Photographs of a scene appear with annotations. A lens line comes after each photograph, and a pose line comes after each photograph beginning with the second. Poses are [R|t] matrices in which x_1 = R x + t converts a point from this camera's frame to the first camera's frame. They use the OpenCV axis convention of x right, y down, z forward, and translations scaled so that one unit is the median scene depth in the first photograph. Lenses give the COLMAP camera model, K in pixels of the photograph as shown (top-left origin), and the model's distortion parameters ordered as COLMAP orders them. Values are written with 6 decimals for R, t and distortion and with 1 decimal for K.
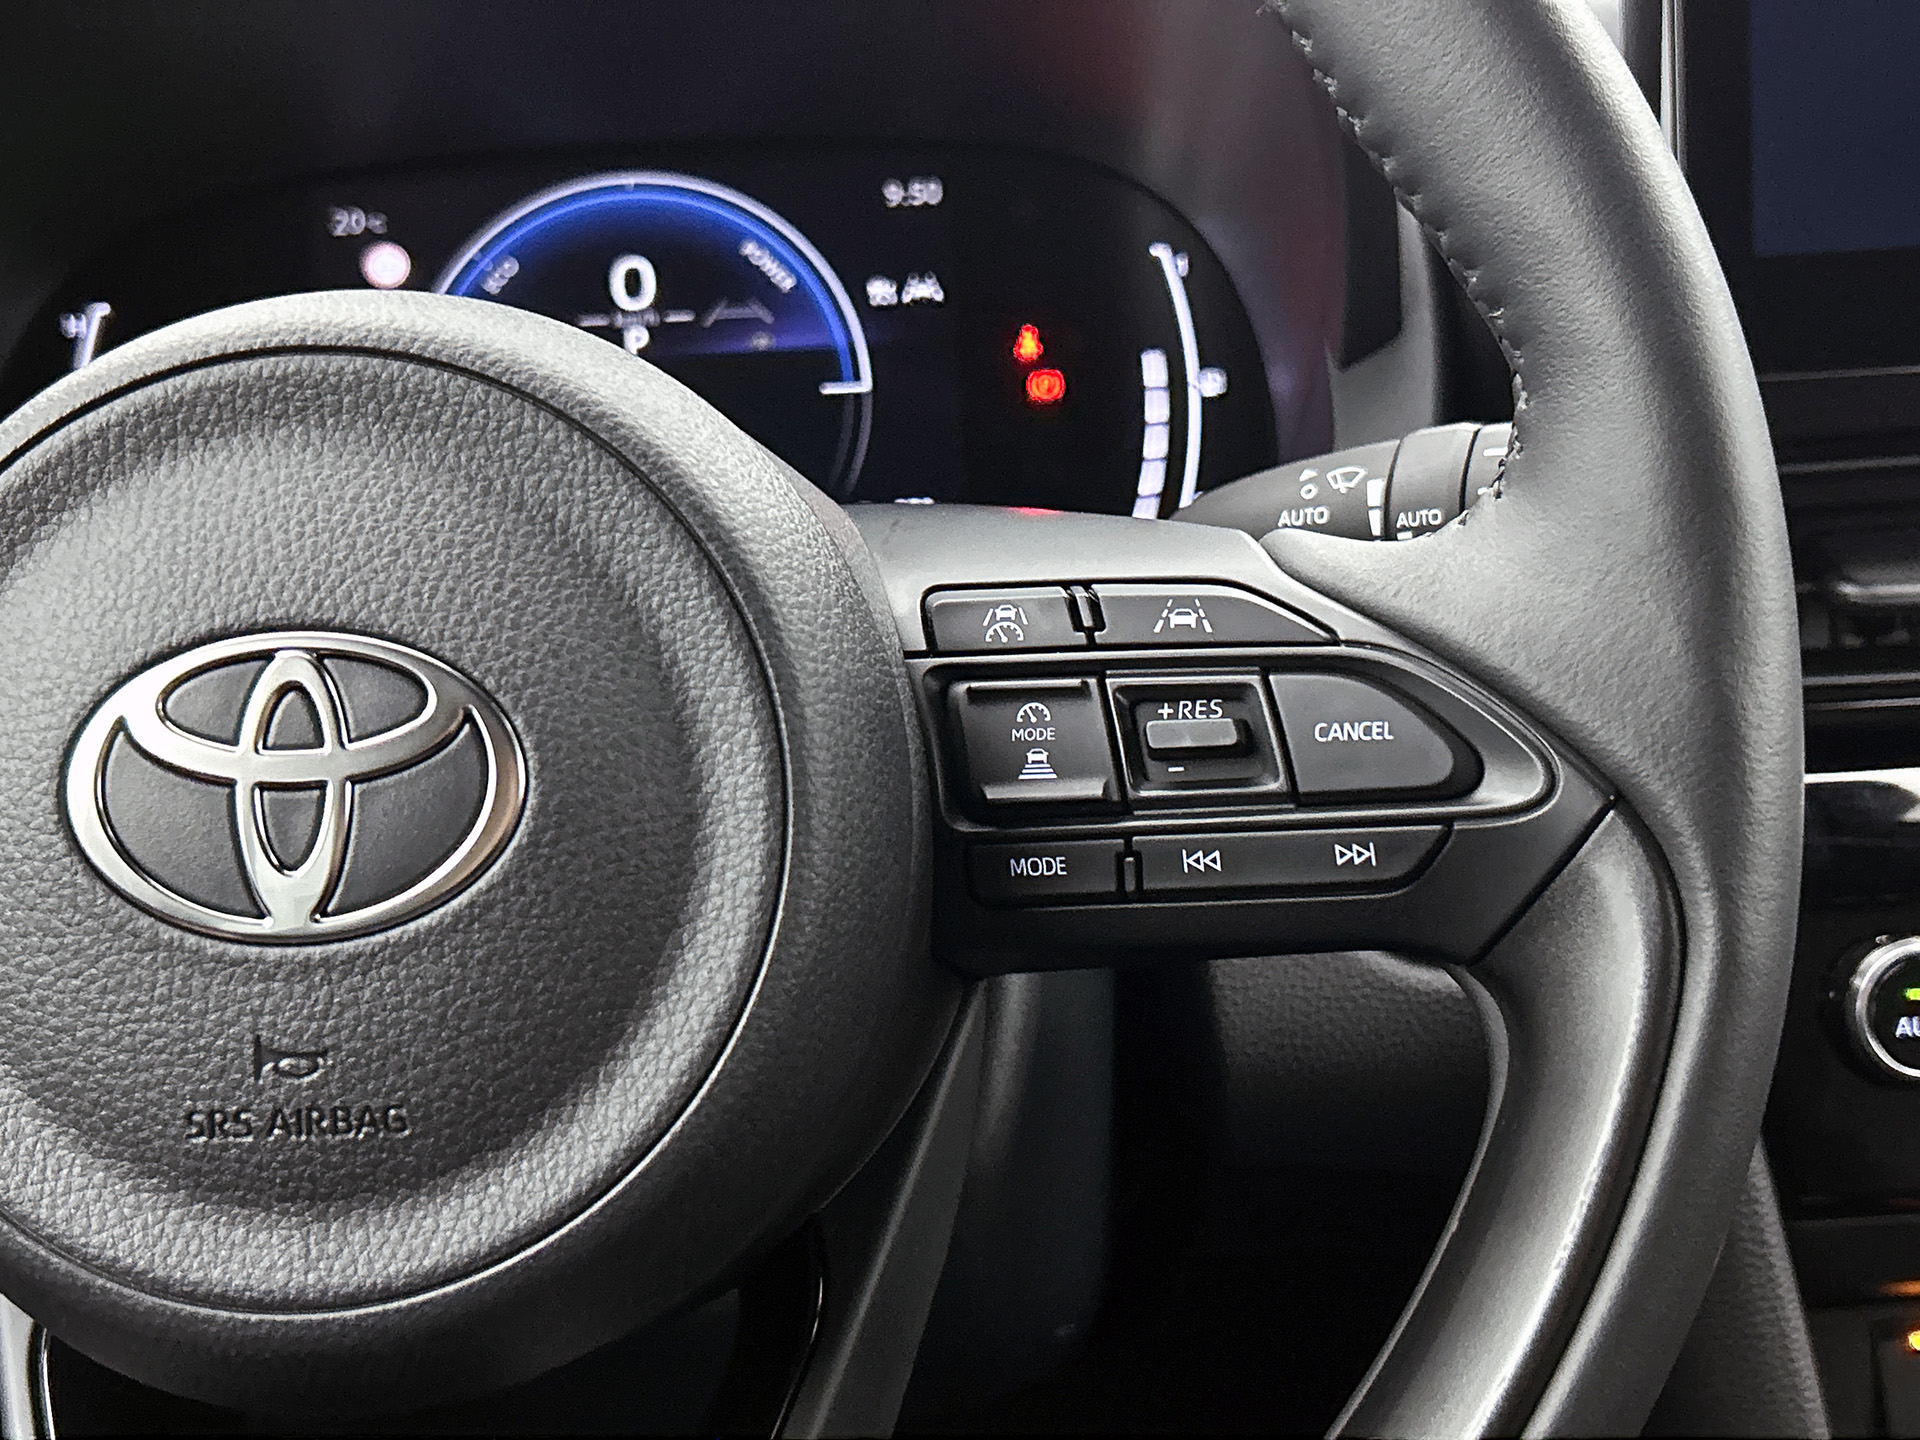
lens RADIAL K [[2433.5, 0, 999.6], [0, 2433.5, 722.6], [0, 0, 1]] dist [0.237941, -1.212730]
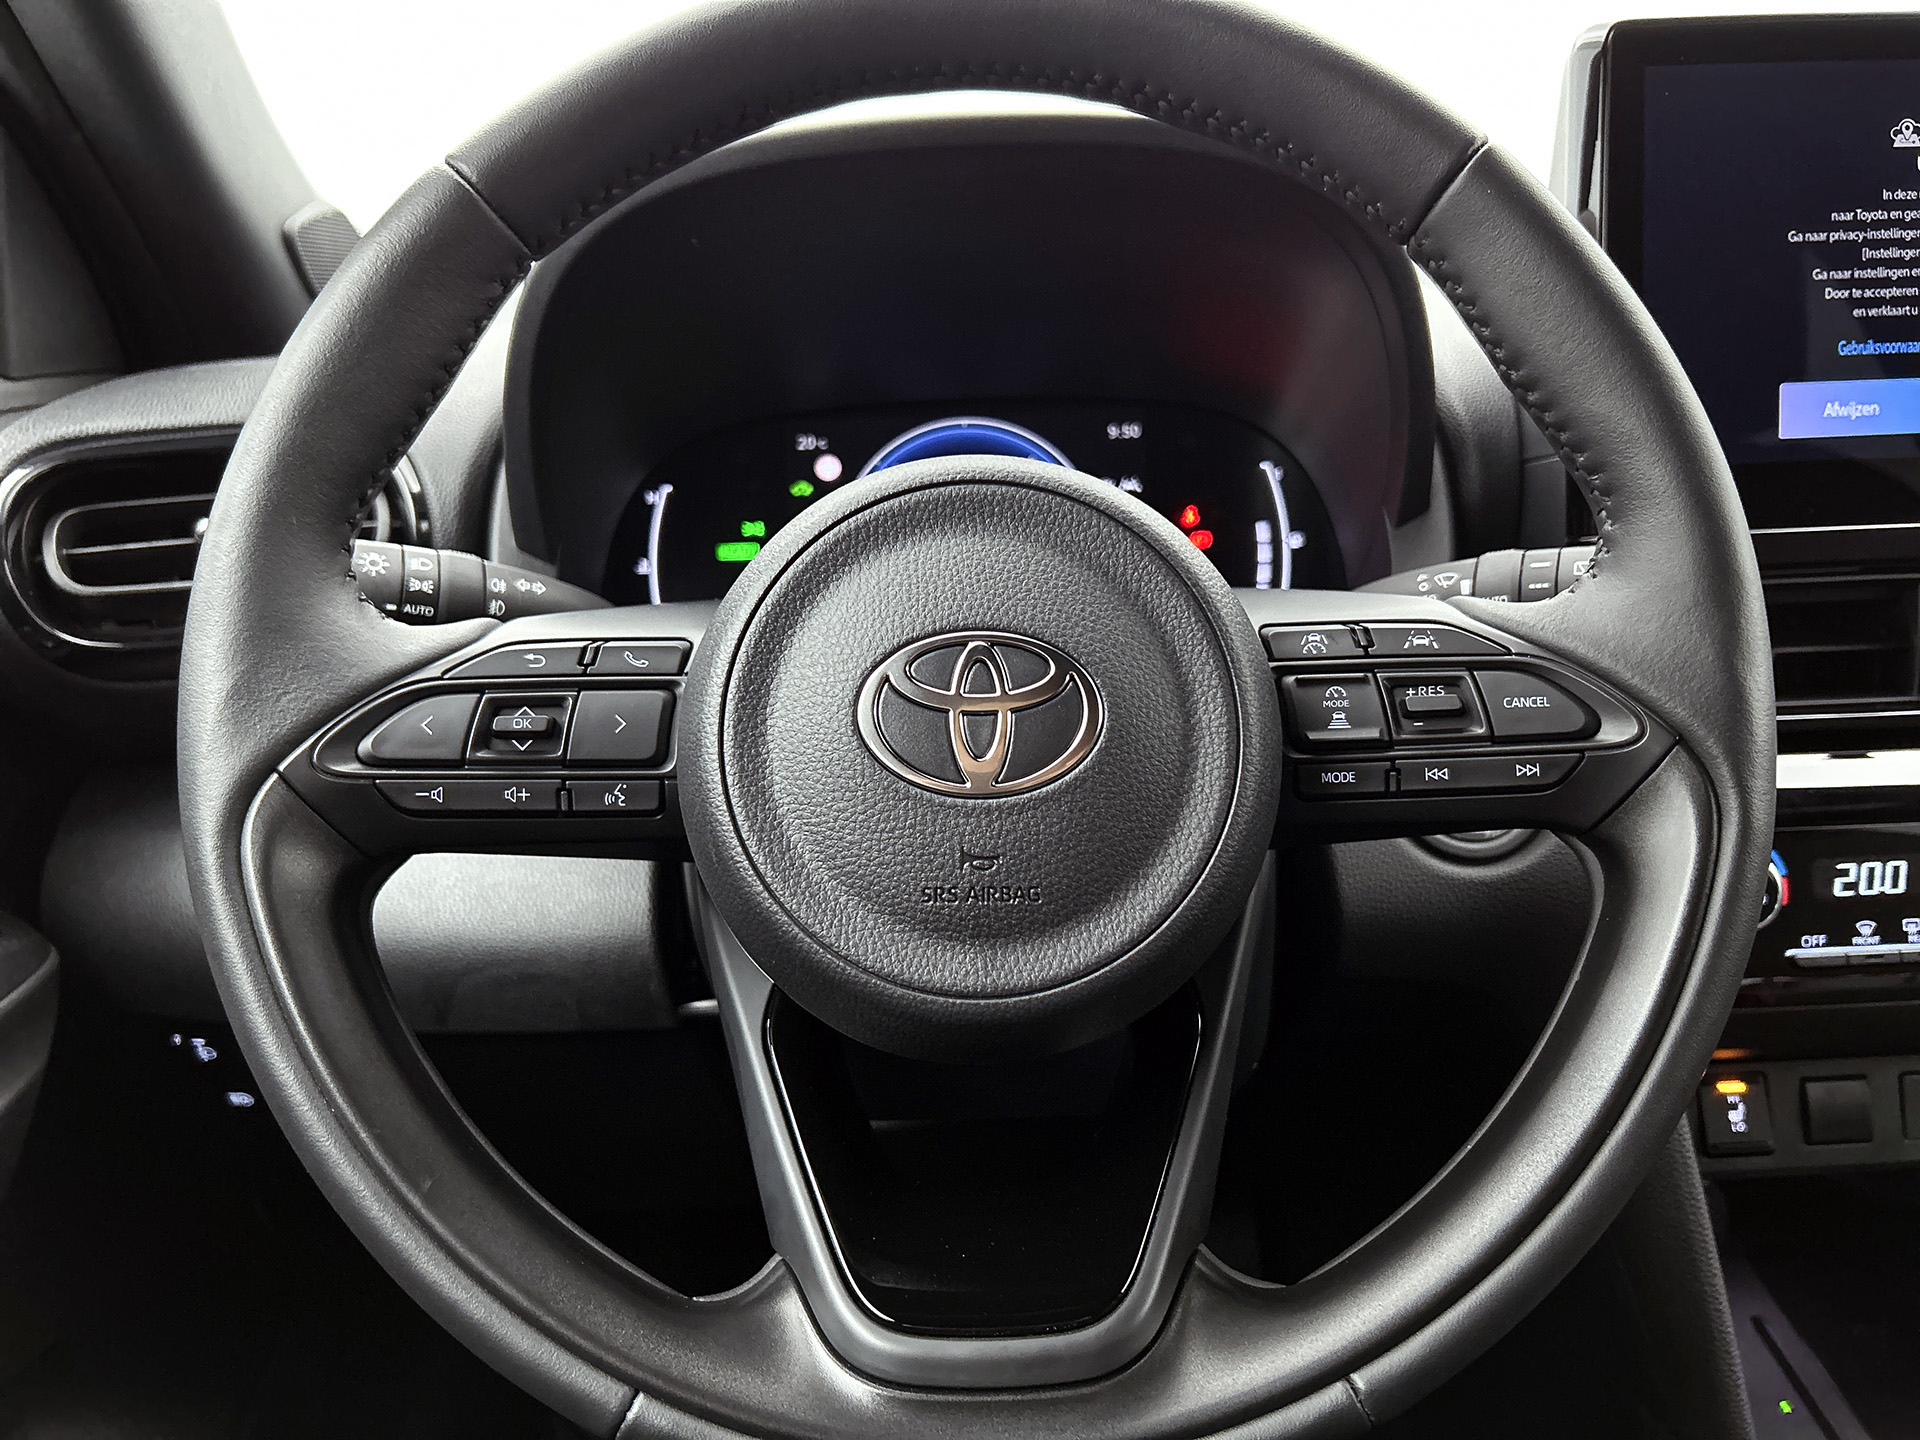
lens RADIAL K [[1463.6, 0, 960.0], [0, 1463.6, 720.0], [0, 0, 1]] dist [-0.000893, -0.015248]
pose [[0.999551, 0.018044, -0.023910, -0.264185], [-0.018902, 0.999167, -0.036157, 0.067991], [0.023237, 0.036593, 0.999060, -0.096464]]
